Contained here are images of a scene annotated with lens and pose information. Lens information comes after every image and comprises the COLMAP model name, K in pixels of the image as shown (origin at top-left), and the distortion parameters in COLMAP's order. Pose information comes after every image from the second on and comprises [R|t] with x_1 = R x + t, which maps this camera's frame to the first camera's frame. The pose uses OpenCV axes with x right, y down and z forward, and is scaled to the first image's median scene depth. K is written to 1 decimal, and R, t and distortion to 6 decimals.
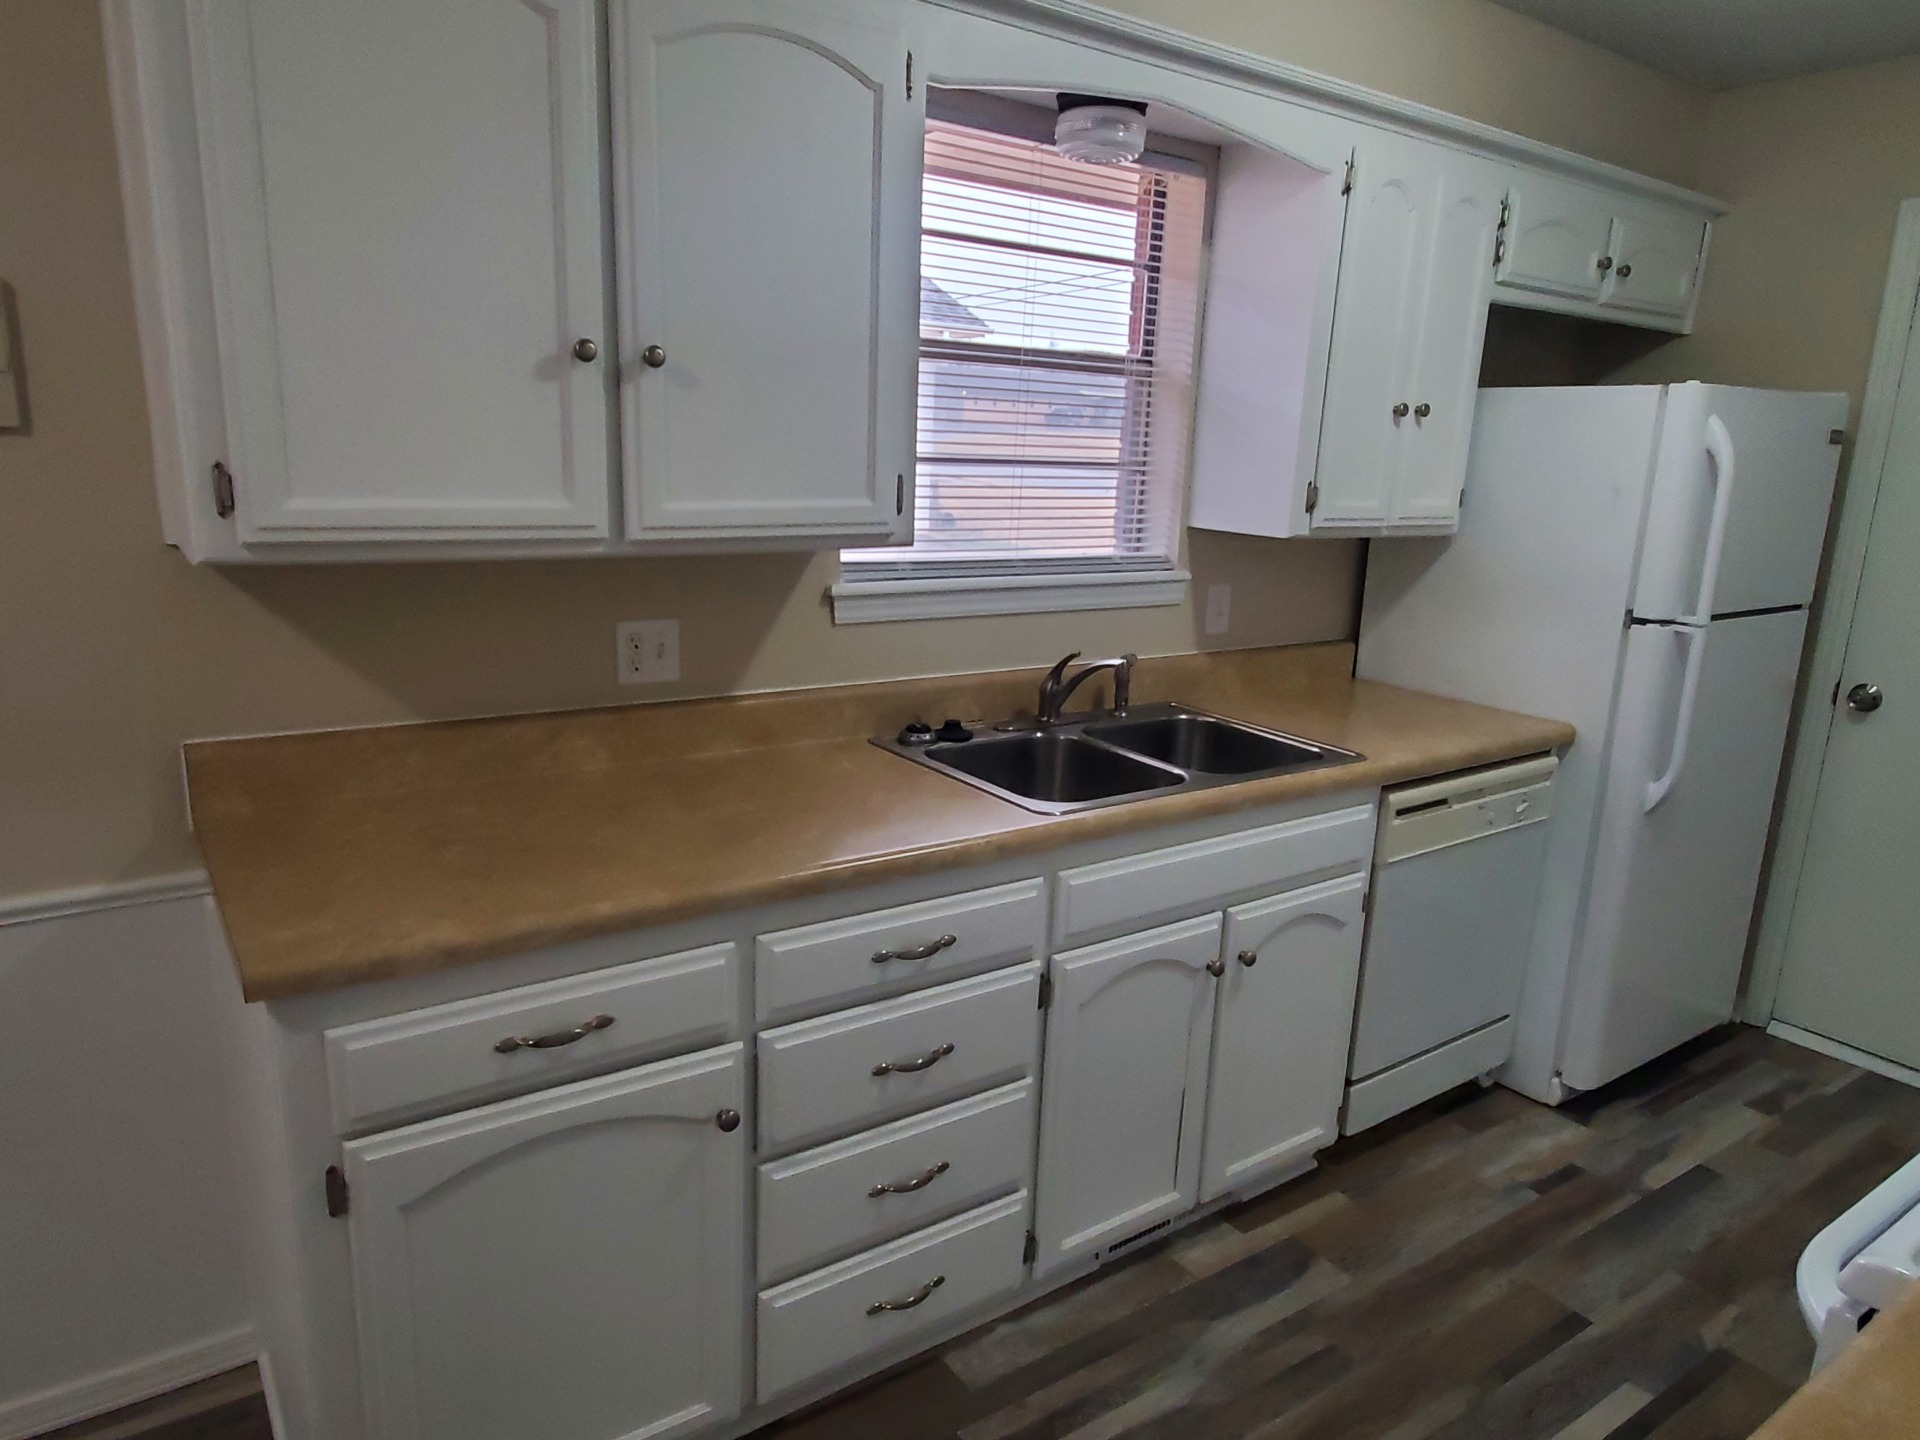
lens RADIAL K [[1238.4, 0, 960.0], [0, 1238.4, 720.0], [0, 0, 1]] dist [-0.004744, -0.001365]
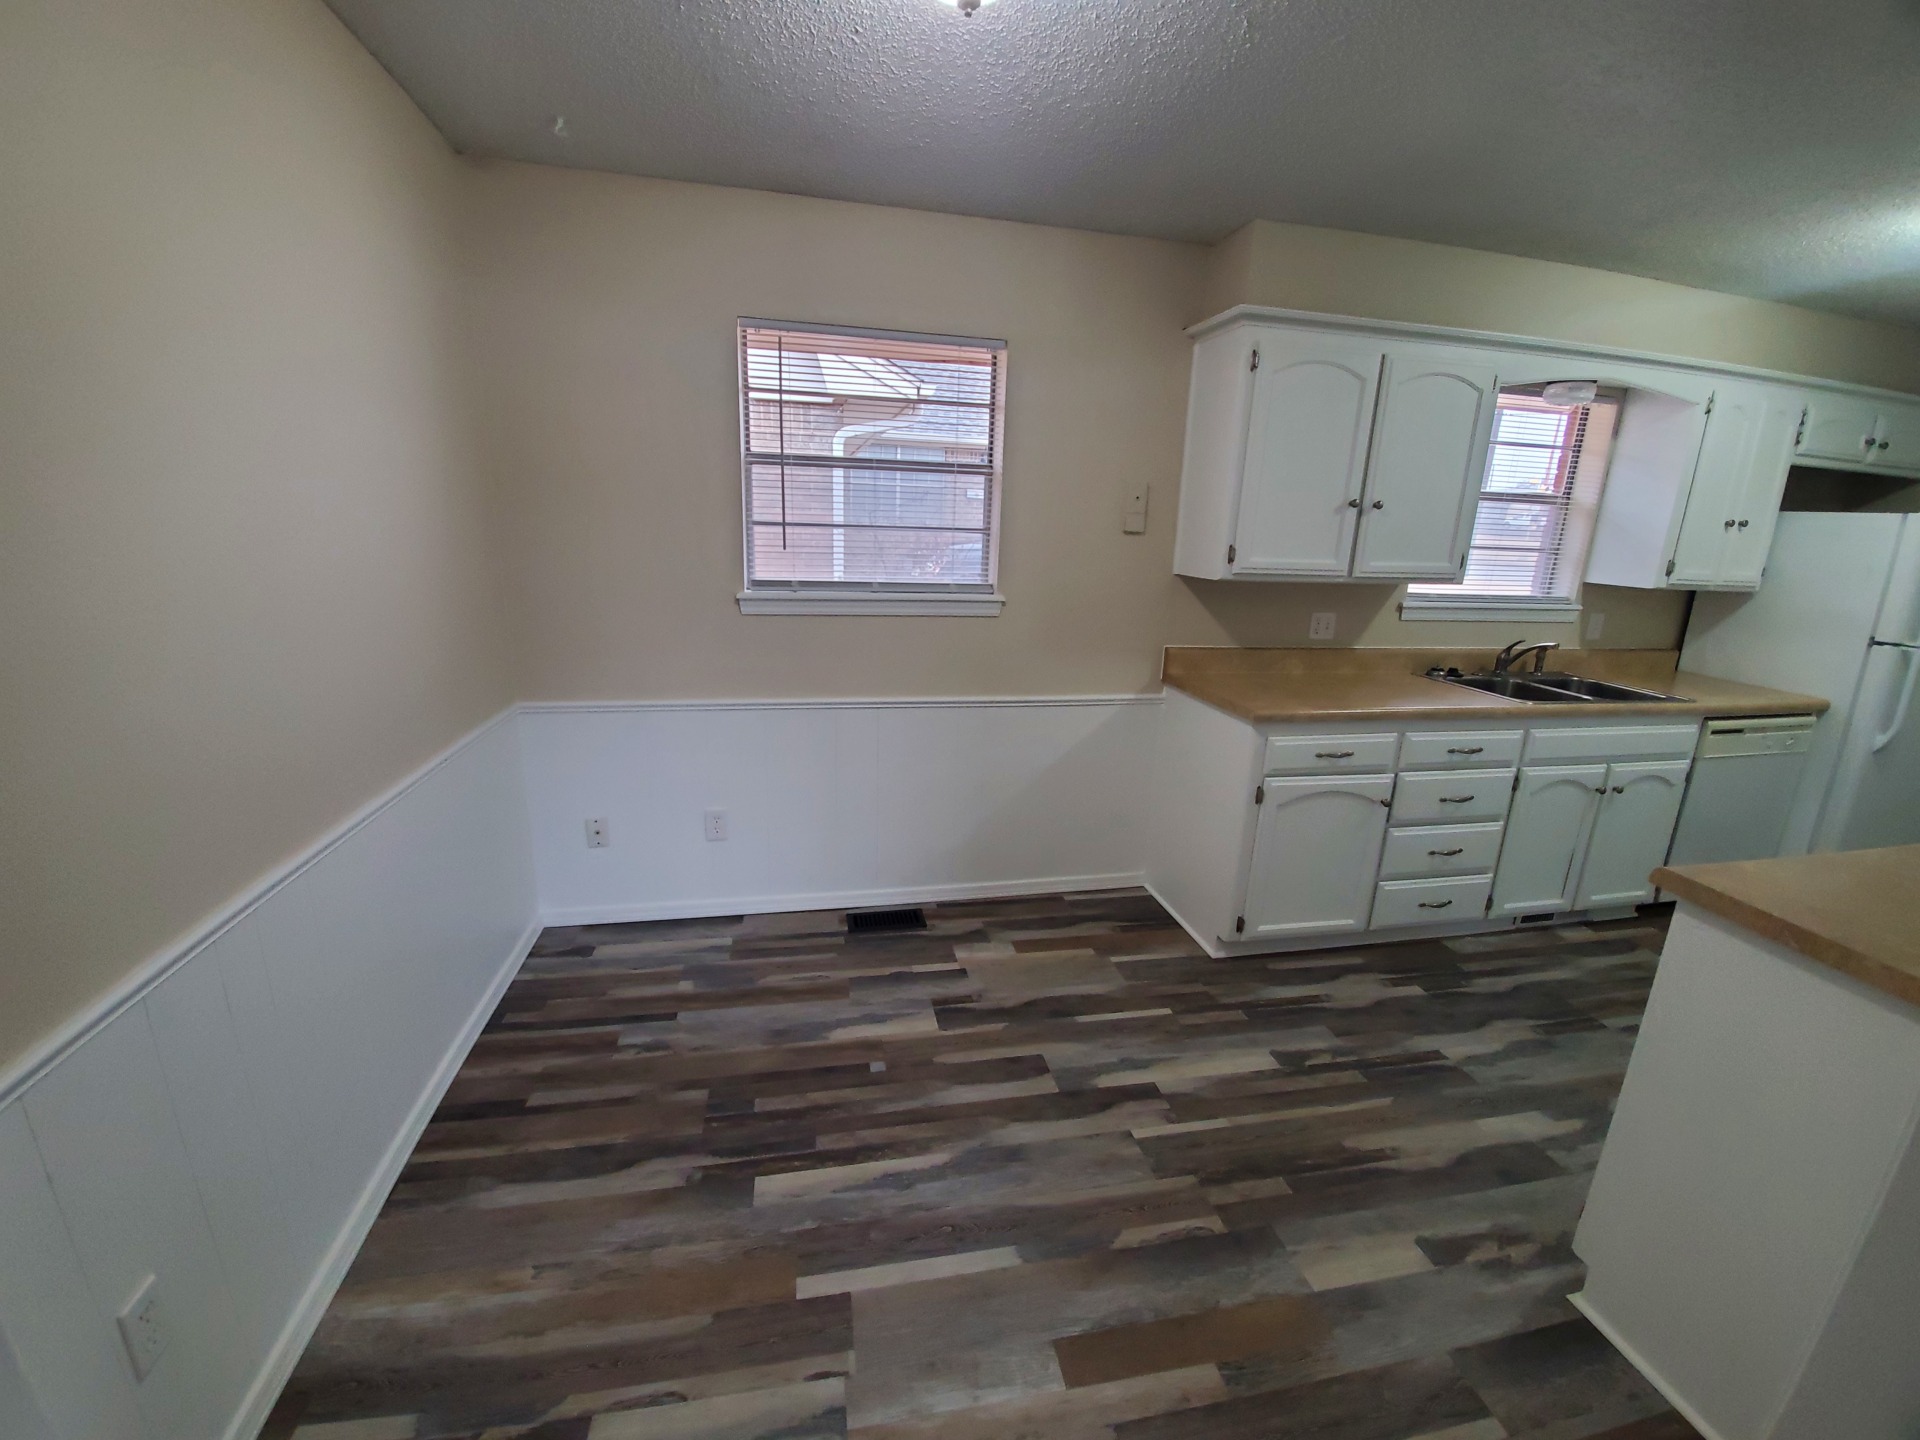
lens RADIAL K [[774.2, 0, 932.6], [0, 774.2, 710.0], [0, 0, 1]] dist [0.000424, -0.014953]
pose [[0.914513, 0.085008, -0.395525, -0.295332], [-0.086036, 0.996176, 0.015173, 0.130107], [0.395302, 0.020153, 0.918330, -0.580284]]
